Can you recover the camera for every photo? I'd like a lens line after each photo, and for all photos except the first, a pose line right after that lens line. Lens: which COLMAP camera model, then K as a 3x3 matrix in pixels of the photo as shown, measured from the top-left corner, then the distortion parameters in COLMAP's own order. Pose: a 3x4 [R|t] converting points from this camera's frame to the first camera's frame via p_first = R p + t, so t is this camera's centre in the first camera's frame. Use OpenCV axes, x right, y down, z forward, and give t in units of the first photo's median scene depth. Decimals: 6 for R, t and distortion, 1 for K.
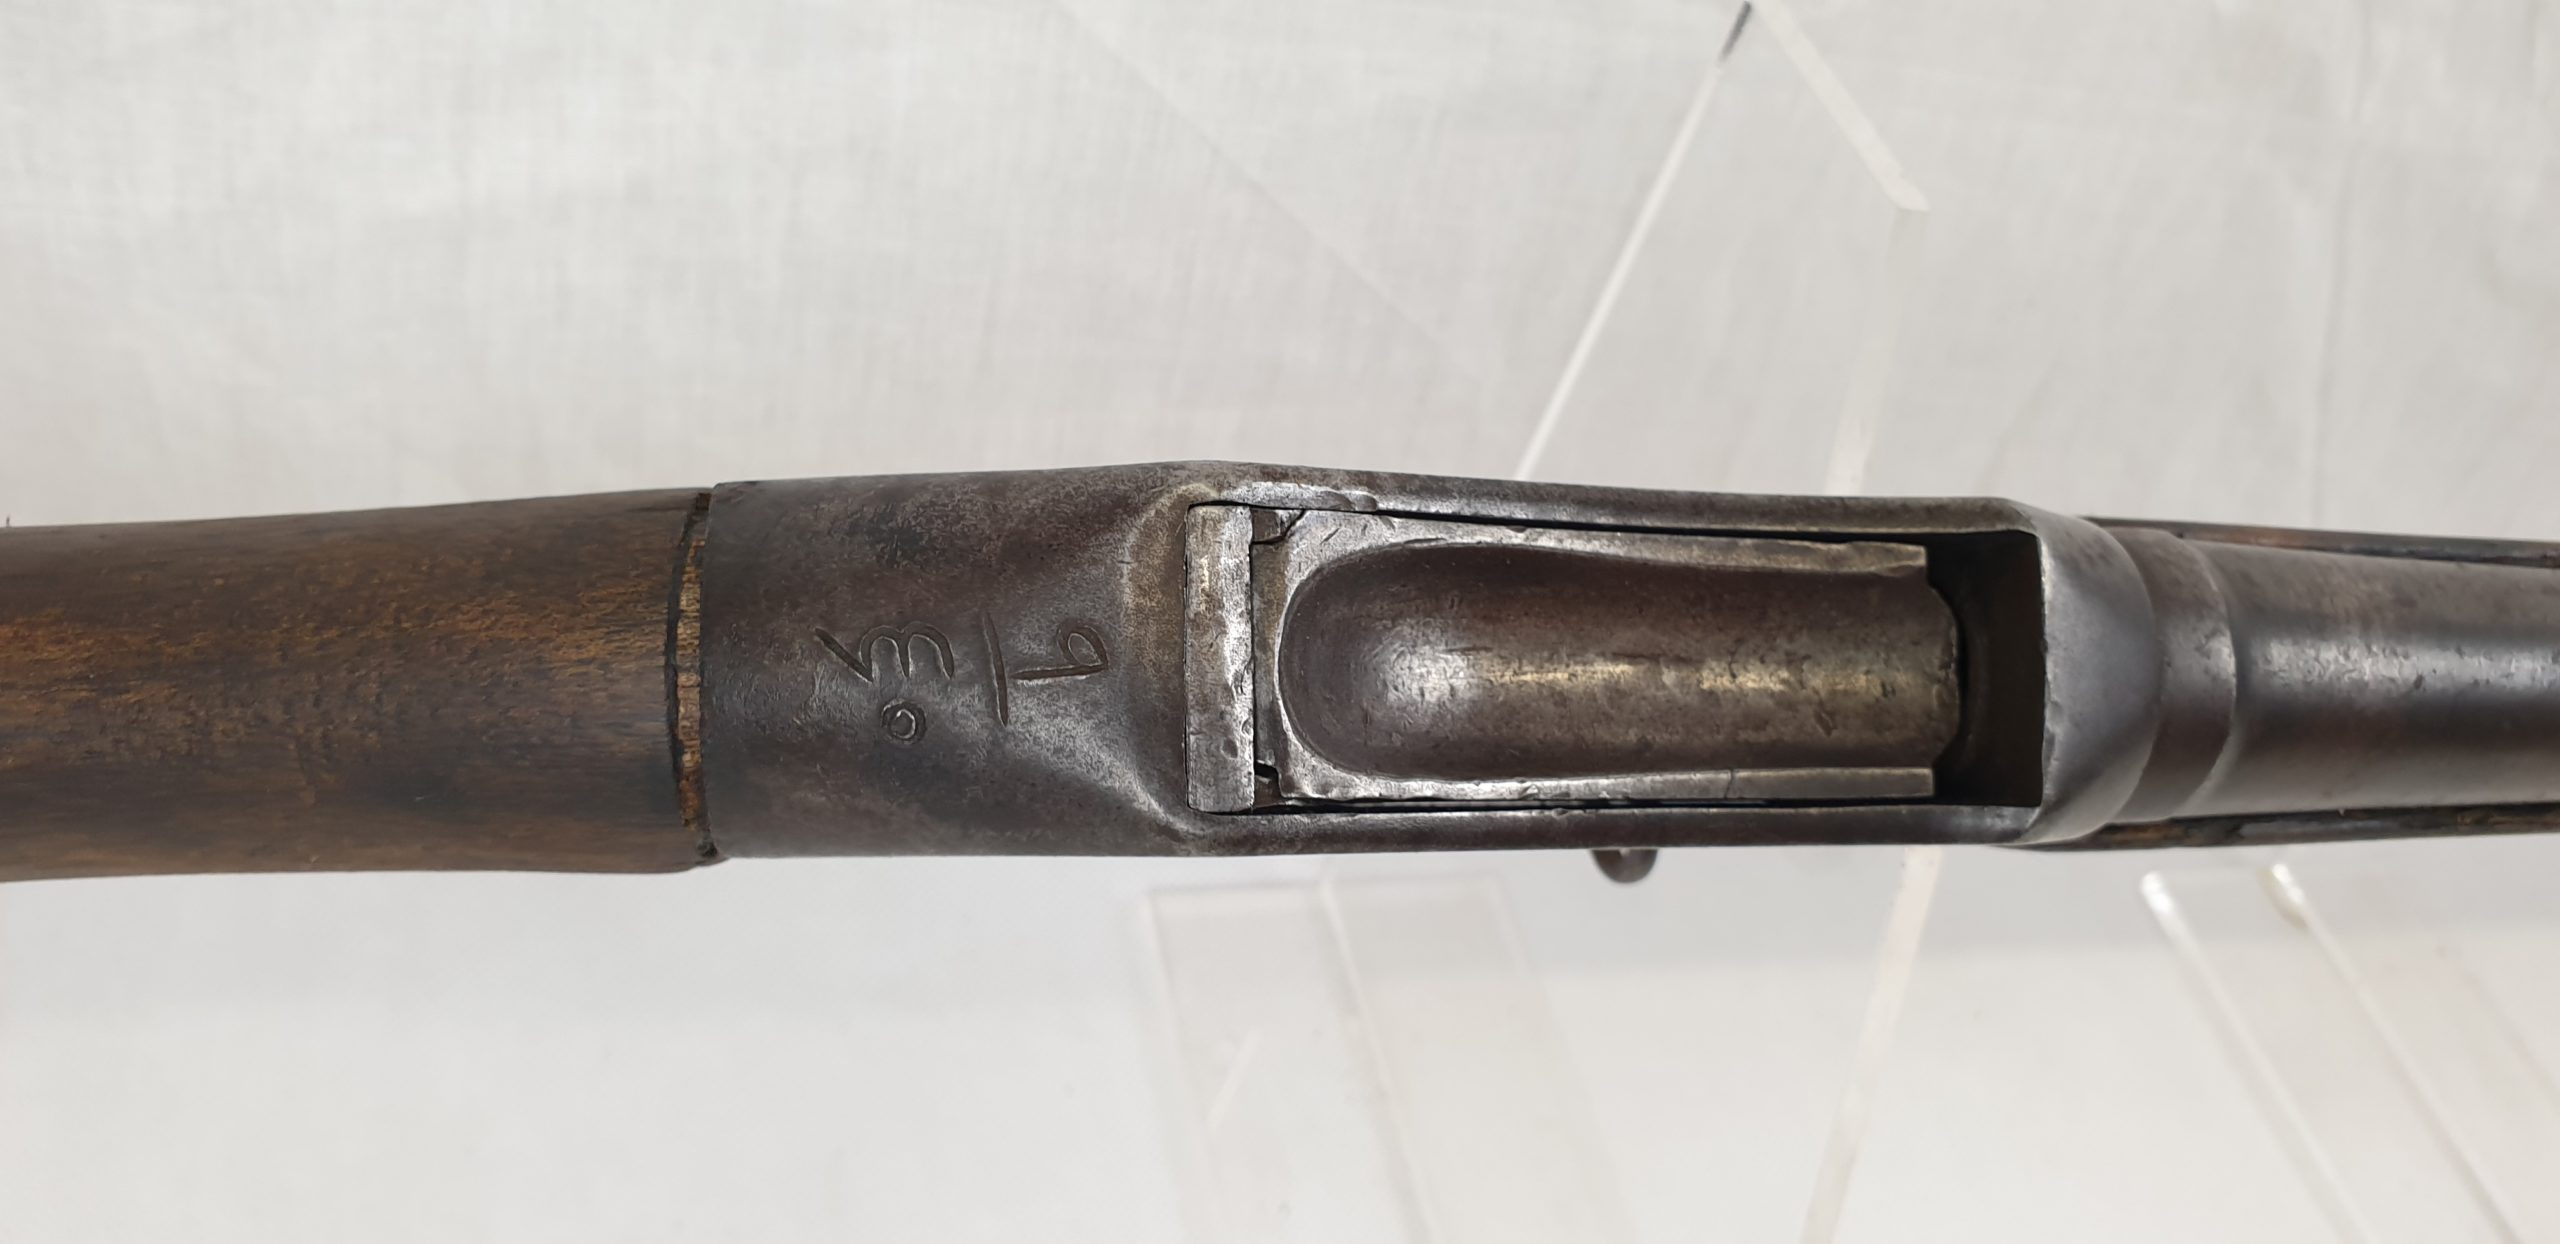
lens RADIAL K [[2123.0, 0, 1282.1], [0, 2123.0, 633.8], [0, 0, 1]] dist [0.026964, -0.047700]
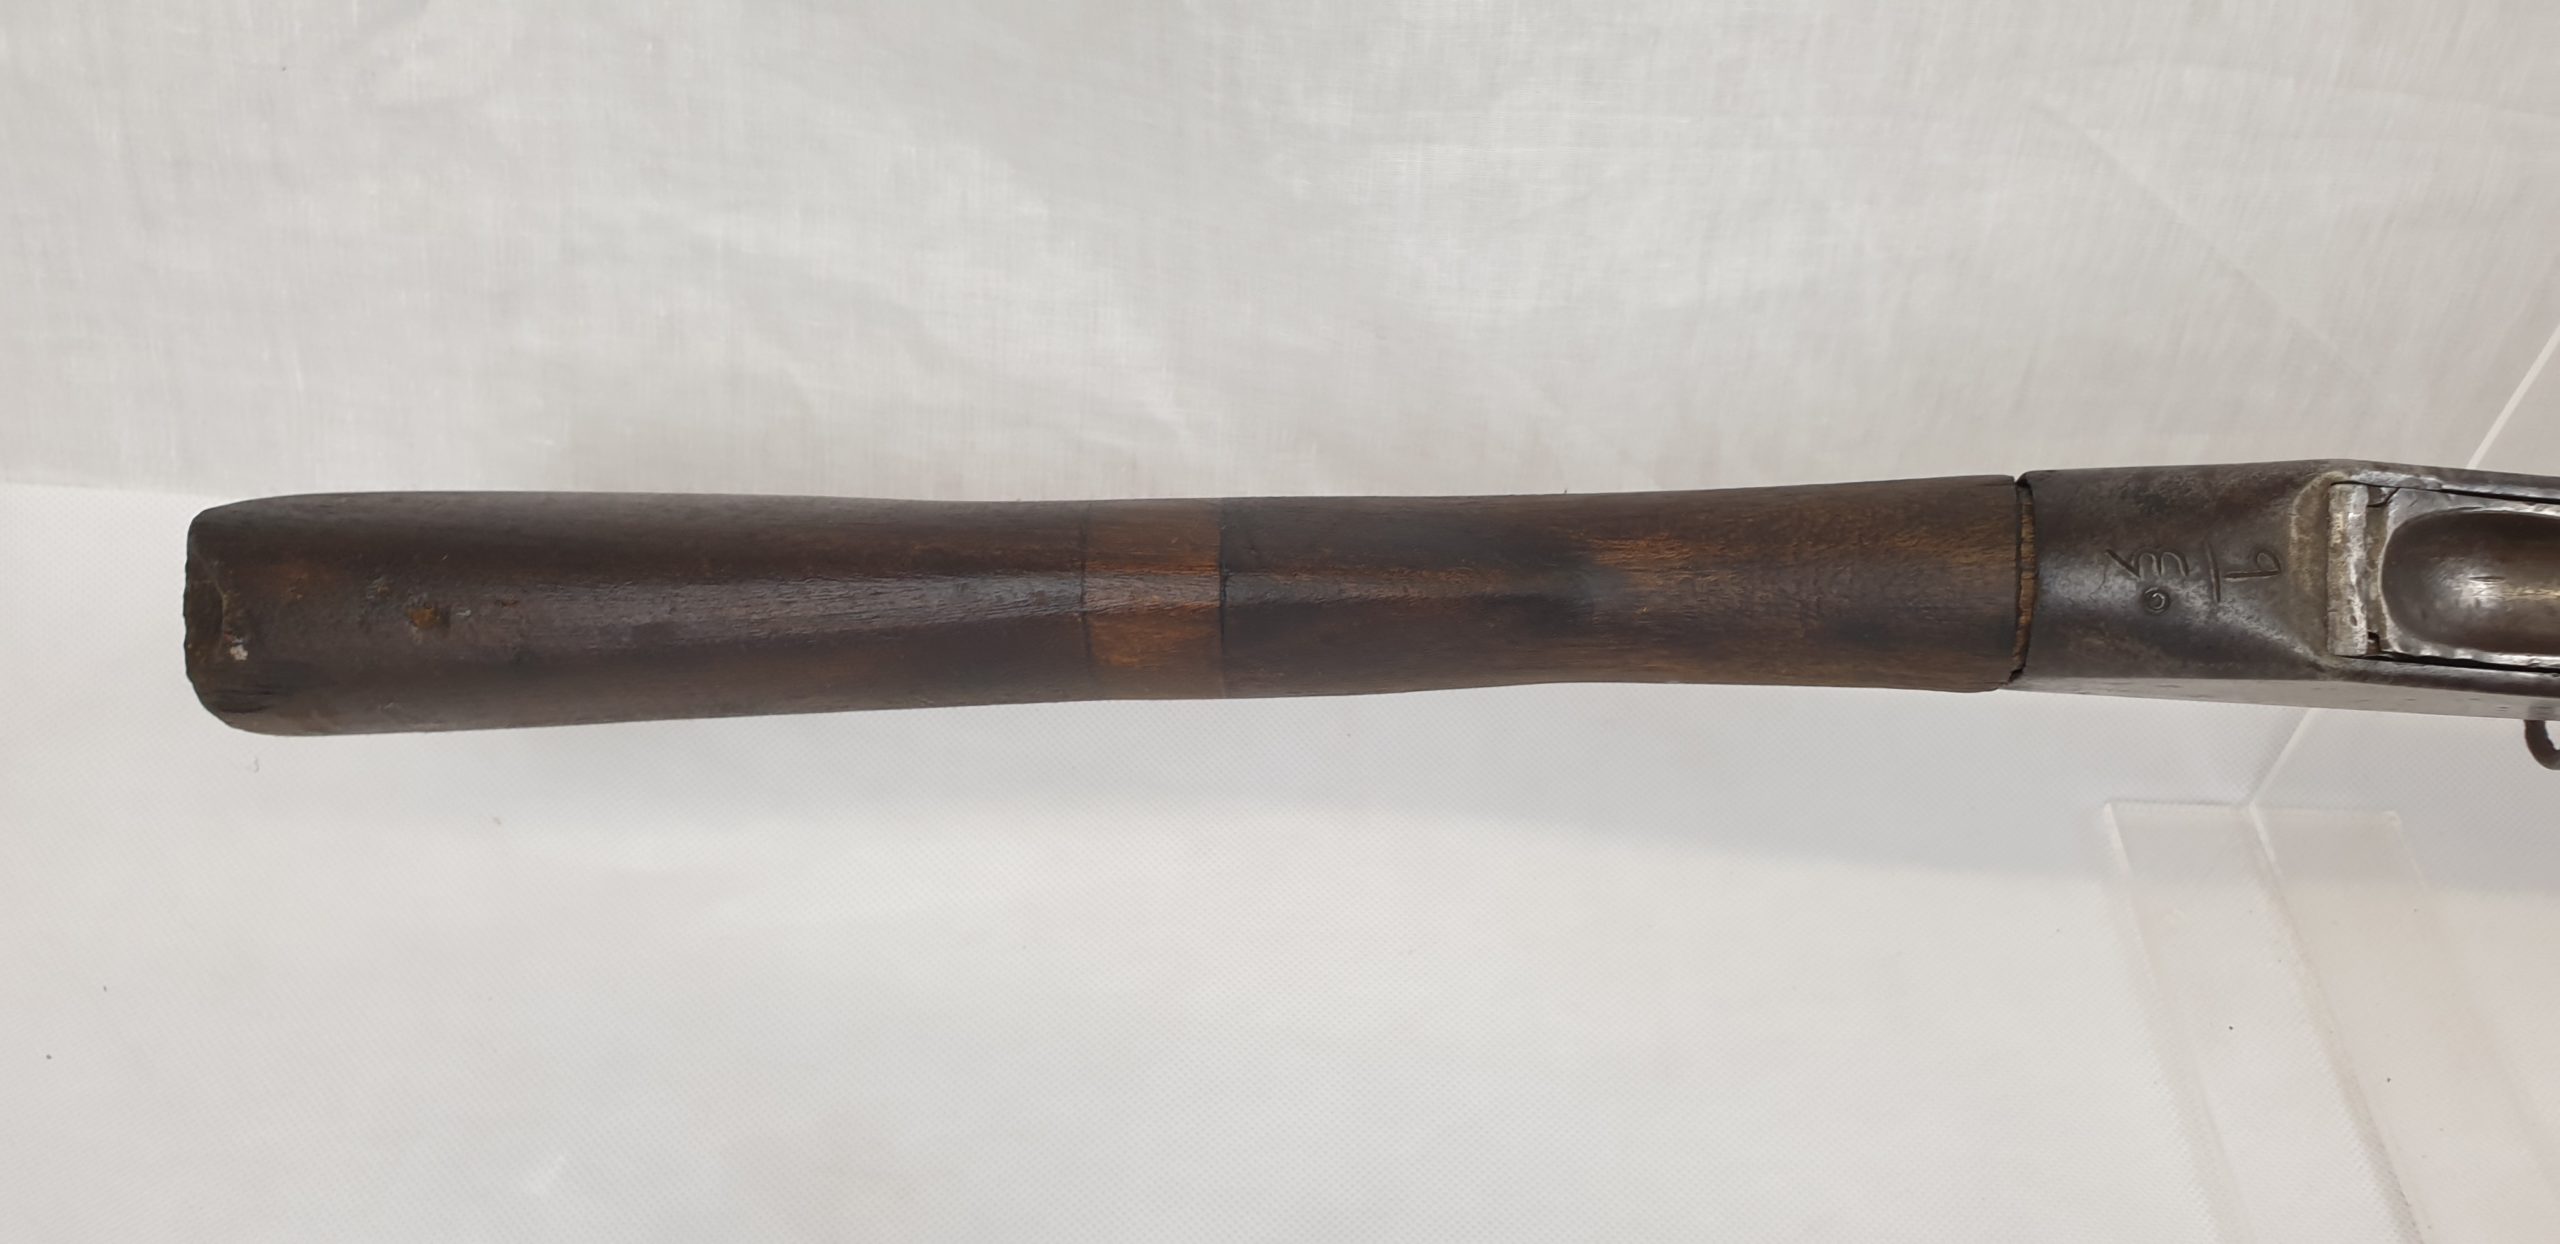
lens RADIAL K [[2123.0, 0, 1282.1], [0, 2123.0, 633.8], [0, 0, 1]] dist [0.026964, -0.047700]
pose [[0.952747, 0.033973, -0.301859, -0.333961], [-0.038717, 0.999203, -0.009744, 0.115065], [0.301287, 0.020971, 0.953303, -0.952330]]
